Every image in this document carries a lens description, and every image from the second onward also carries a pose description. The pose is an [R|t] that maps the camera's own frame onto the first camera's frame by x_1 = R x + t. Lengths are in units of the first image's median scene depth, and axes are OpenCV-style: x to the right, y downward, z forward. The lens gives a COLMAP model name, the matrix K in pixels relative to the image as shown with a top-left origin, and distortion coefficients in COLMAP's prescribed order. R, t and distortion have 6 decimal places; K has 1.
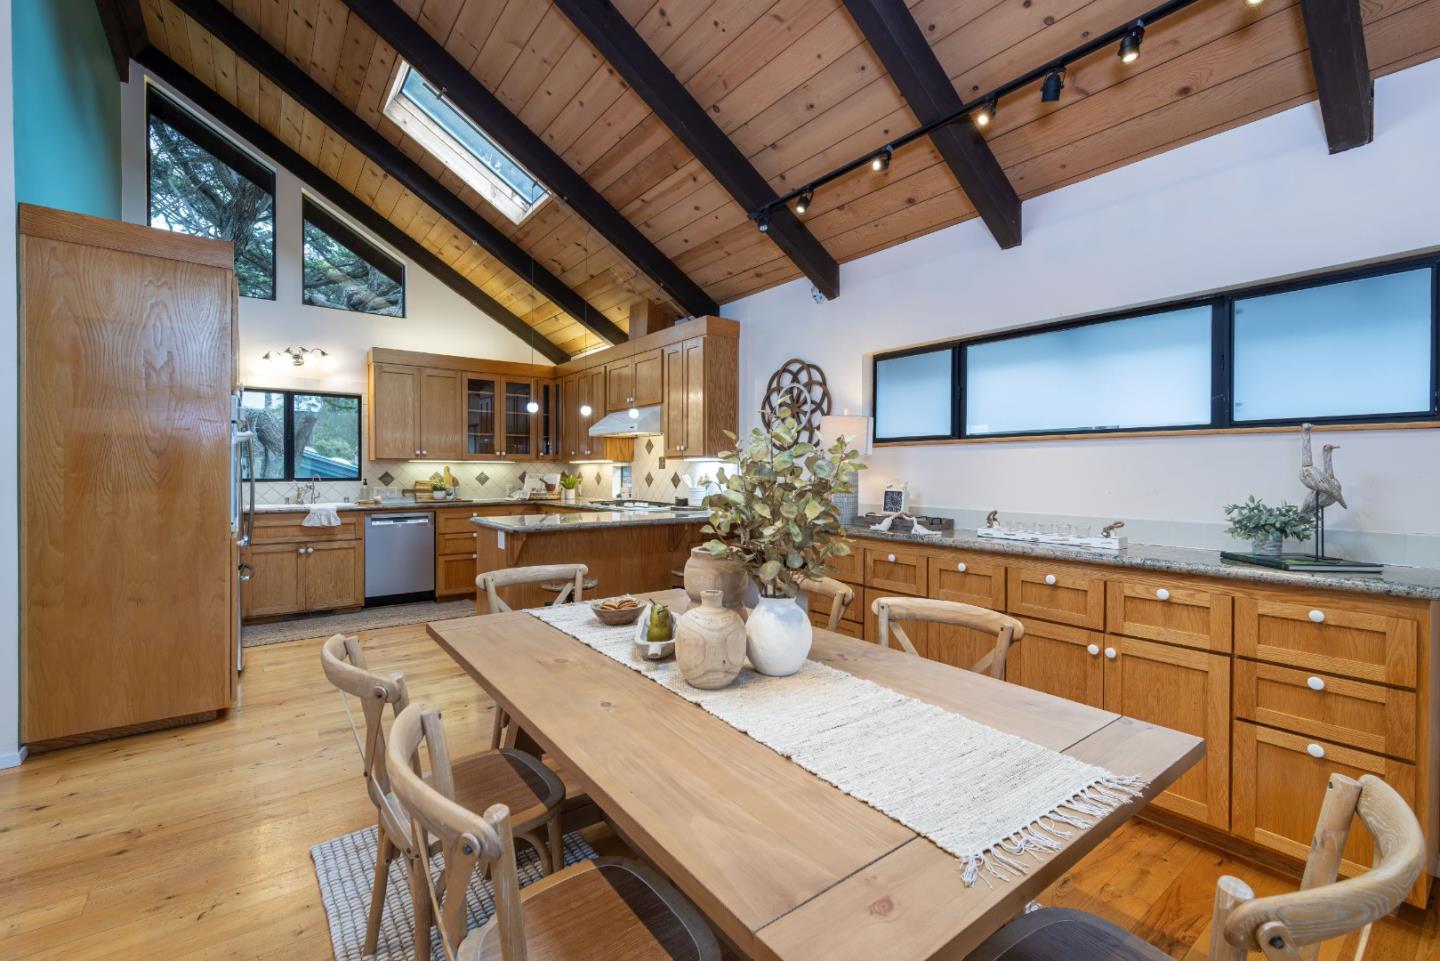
lens RADIAL K [[631.5, 0, 723.0], [0, 631.5, 480.3], [0, 0, 1]] dist [-0.002212, 0.001483]
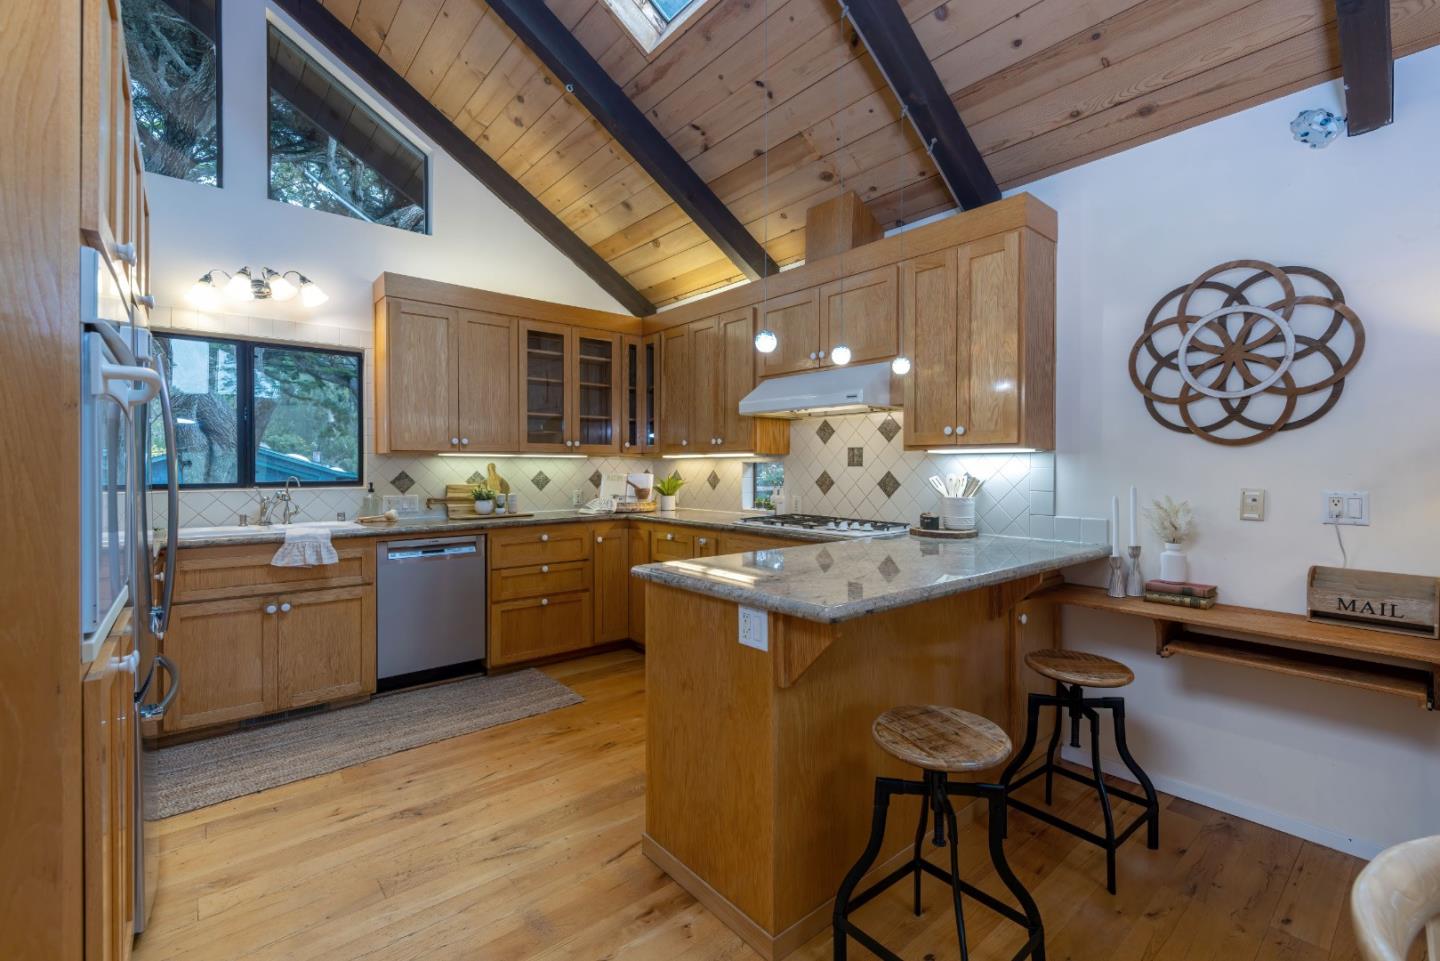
lens RADIAL K [[631.5, 0, 724.9], [0, 631.5, 477.5], [0, 0, 1]] dist [-0.002212, 0.001483]
pose [[0.998496, -0.002957, 0.054738, -0.250395], [0.002869, 0.999994, 0.001676, -0.007912], [-0.054743, -0.001516, 0.998499, 0.353387]]
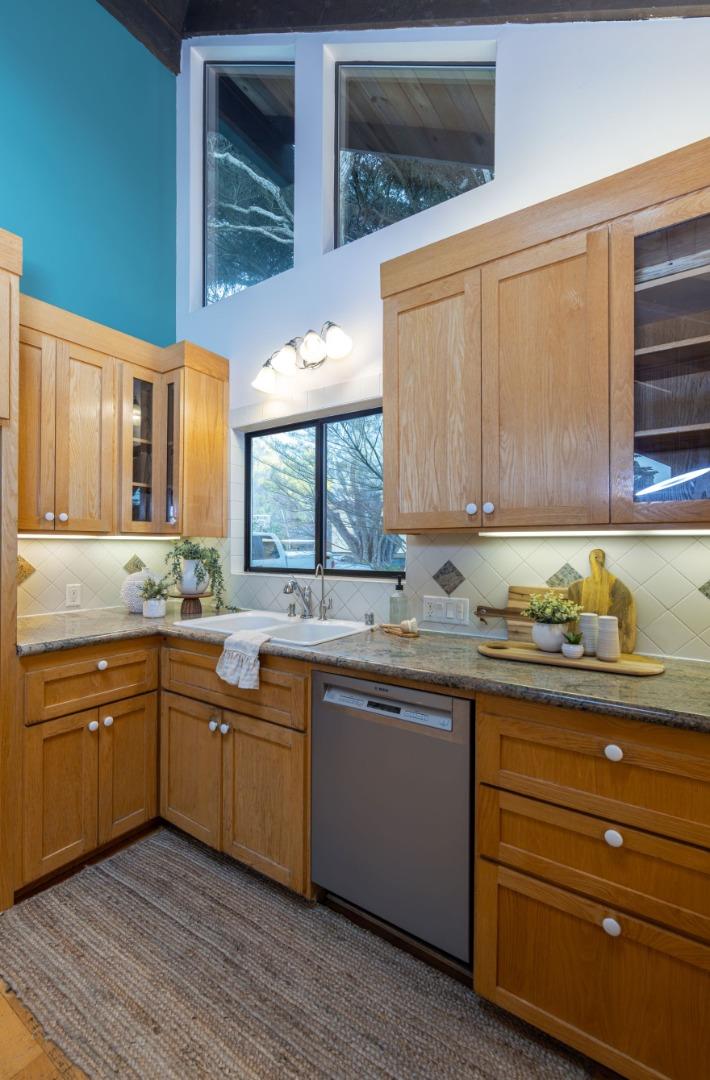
lens RADIAL K [[476.4, 0, 338.6], [0, 476.4, 544.3], [0, 0, 1]] dist [-0.000516, 0.000144]
pose [[0.310251, -0.007899, -0.950622, -0.260554], [-0.021159, 0.999660, -0.015212, -0.019534], [0.950419, 0.024834, 0.309979, 0.865475]]
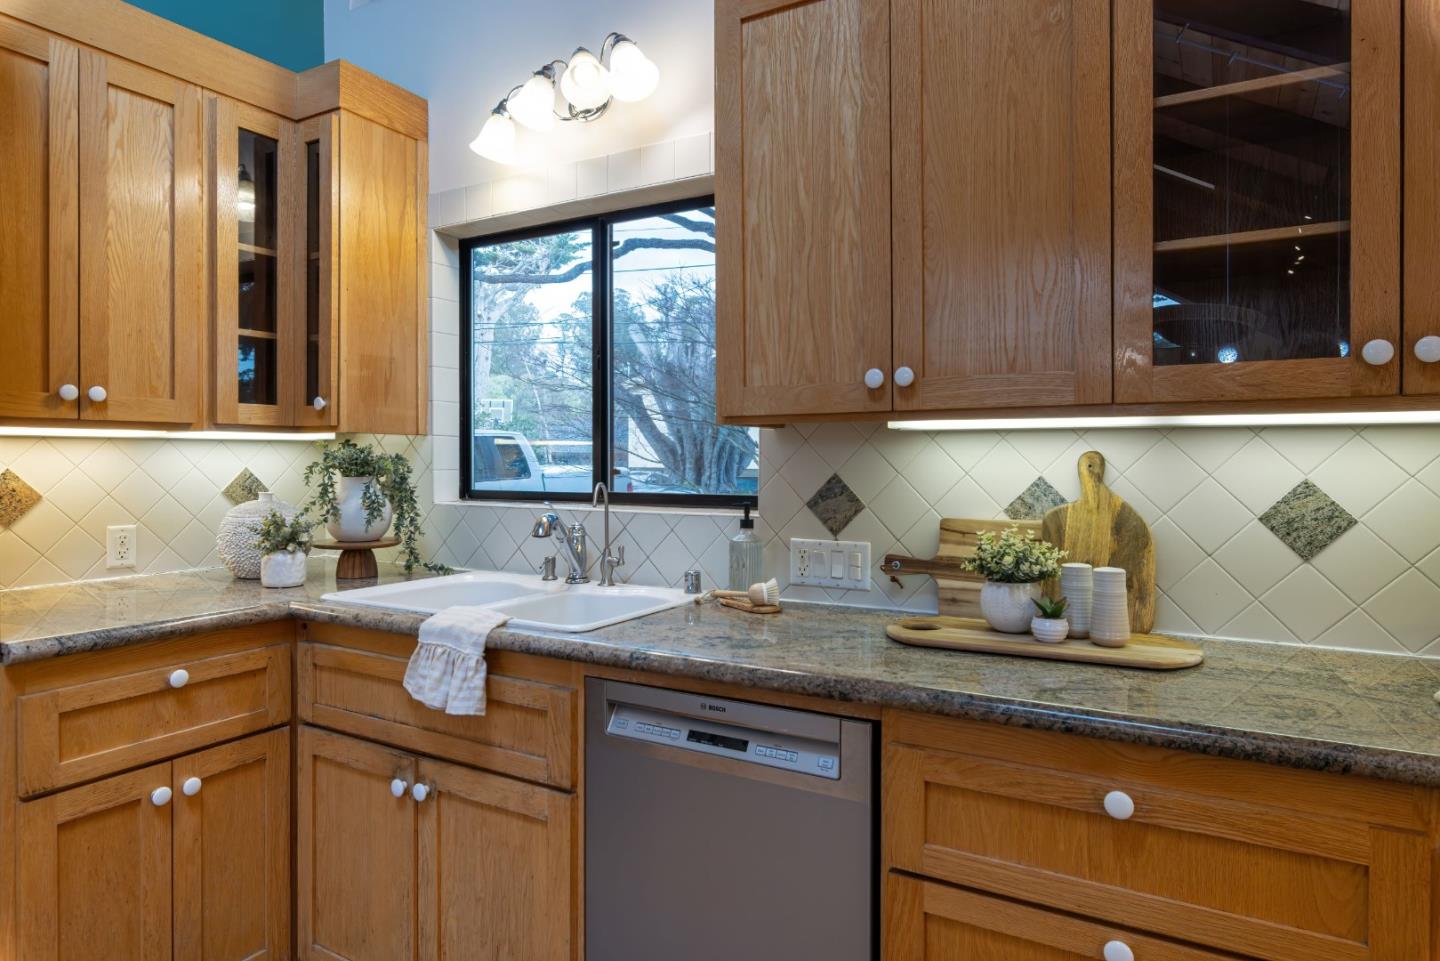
lens RADIAL K [[864.1, 0, 718.1], [0, 864.1, 460.5], [0, 0, 1]] dist [-0.003144, 0.001113]
pose [[0.393487, -0.001621, -0.919329, -0.263550], [-0.015963, 0.999836, -0.008595, -0.016518], [0.919192, 0.018057, 0.393396, 0.868905]]
